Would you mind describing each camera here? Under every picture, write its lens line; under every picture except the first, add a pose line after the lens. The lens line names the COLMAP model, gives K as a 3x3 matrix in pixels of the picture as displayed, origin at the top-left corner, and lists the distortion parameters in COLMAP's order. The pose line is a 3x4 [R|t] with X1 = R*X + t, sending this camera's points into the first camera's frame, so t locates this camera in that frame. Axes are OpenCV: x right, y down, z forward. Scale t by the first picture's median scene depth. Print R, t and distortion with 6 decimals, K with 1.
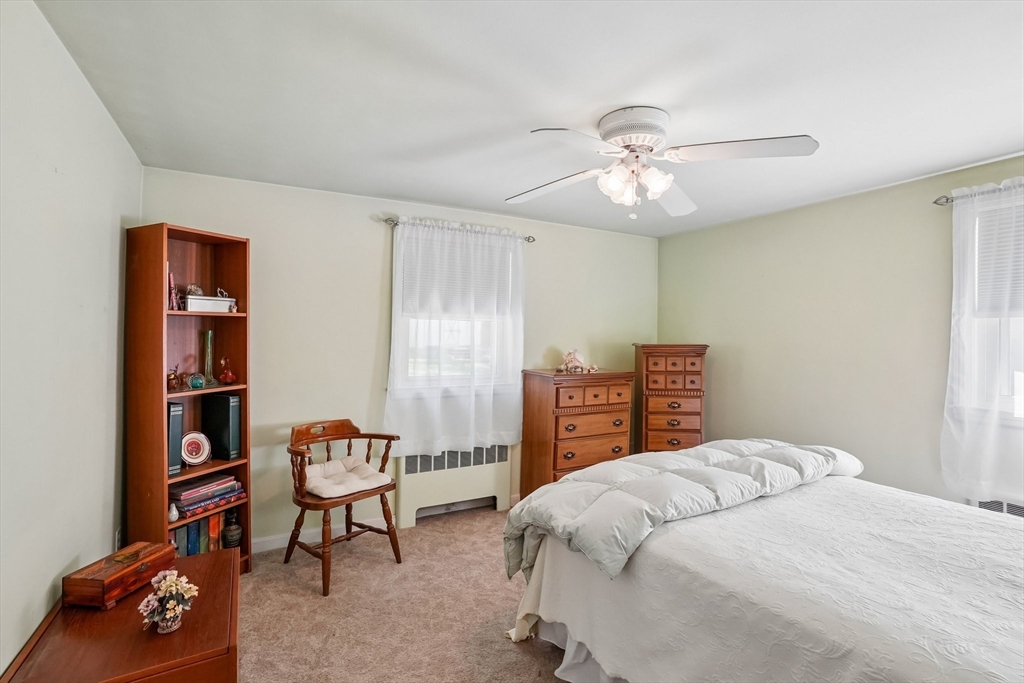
lens RADIAL K [[493.0, 0, 509.4], [0, 493.0, 333.2], [0, 0, 1]] dist [-0.014131, 0.001186]
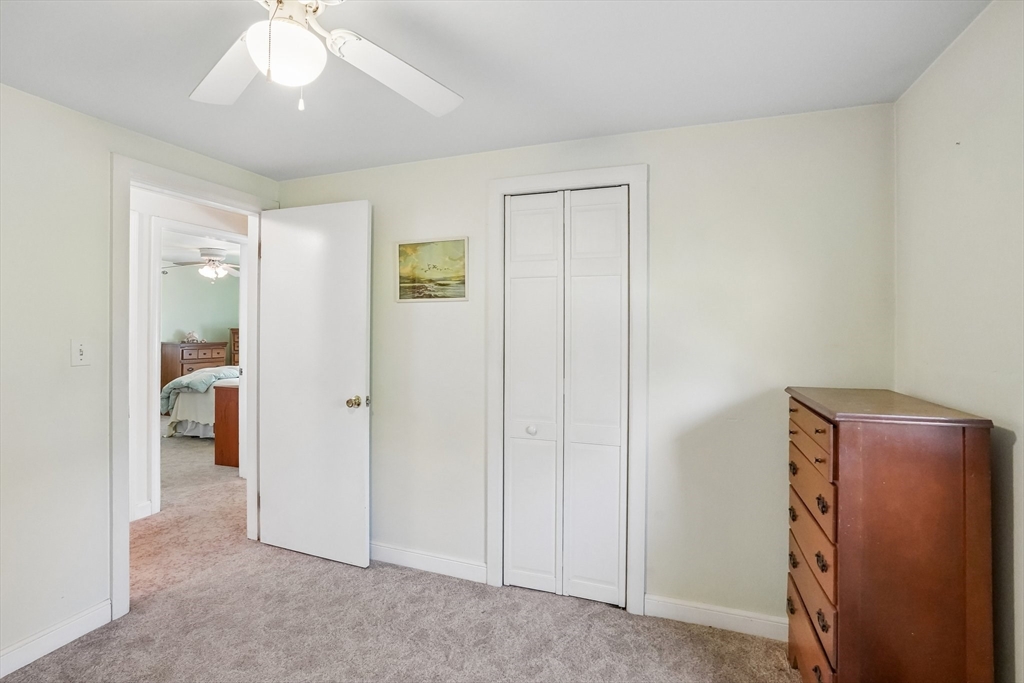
lens RADIAL K [[493.0, 0, 509.4], [0, 493.0, 333.2], [0, 0, 1]] dist [-0.014131, 0.001186]
pose [[0.770443, -0.012697, 0.637383, -0.152302], [-0.005987, 0.999613, 0.027149, -0.020751], [-0.637481, -0.024732, 0.770069, -1.432622]]
